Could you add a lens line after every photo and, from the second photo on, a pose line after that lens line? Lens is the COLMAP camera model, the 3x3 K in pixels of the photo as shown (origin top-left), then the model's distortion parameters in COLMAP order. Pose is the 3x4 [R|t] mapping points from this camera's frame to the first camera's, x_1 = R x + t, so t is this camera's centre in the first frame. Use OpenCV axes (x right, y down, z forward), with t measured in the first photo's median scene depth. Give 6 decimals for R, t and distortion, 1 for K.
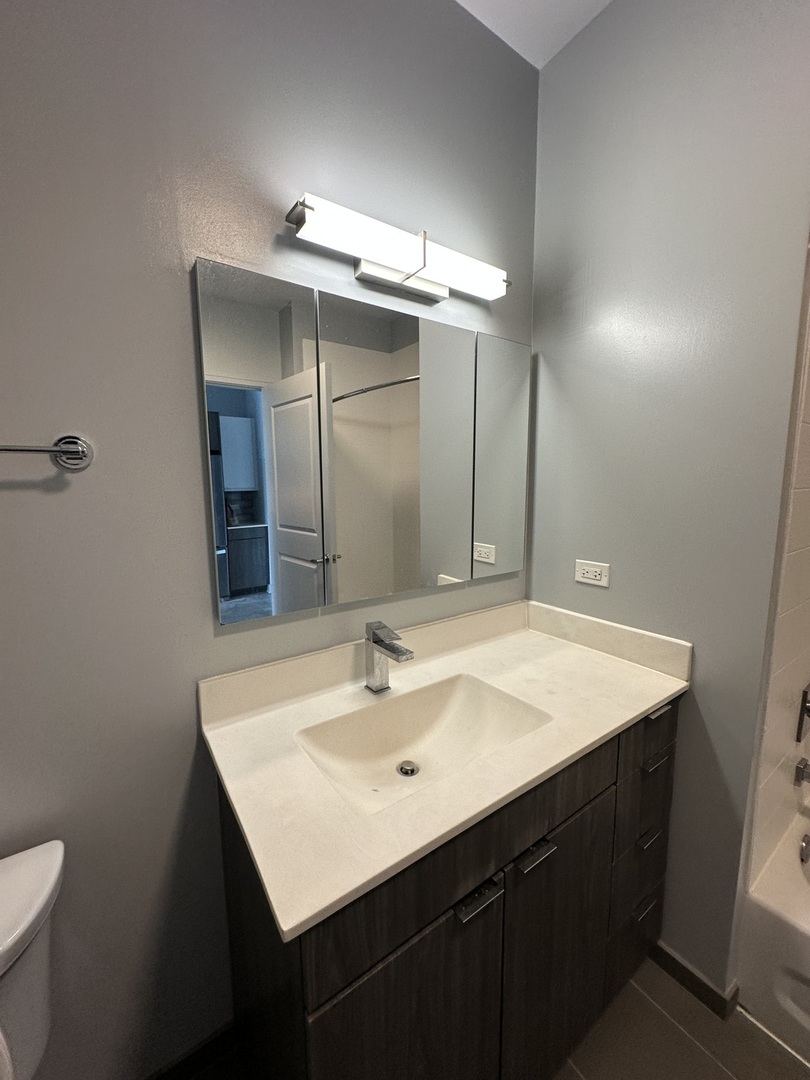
lens RADIAL K [[429.4, 0, 404.2], [0, 429.4, 538.8], [0, 0, 1]] dist [-0.000927, 0.000606]
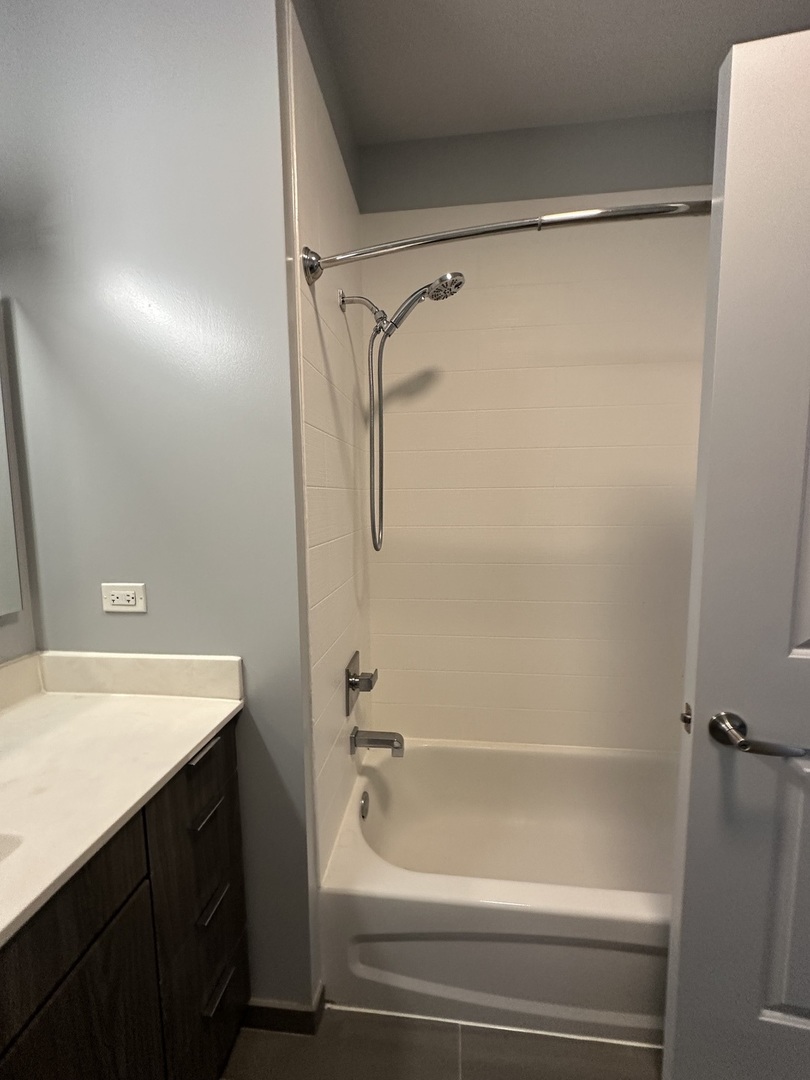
lens RADIAL K [[429.4, 0, 404.2], [0, 429.4, 539.9], [0, 0, 1]] dist [-0.000927, 0.000606]
pose [[0.667642, -0.072772, 0.740917, 0.214298], [0.107392, 0.994216, 0.000881, 0.030221], [-0.736696, 0.078980, 0.671596, 0.099062]]
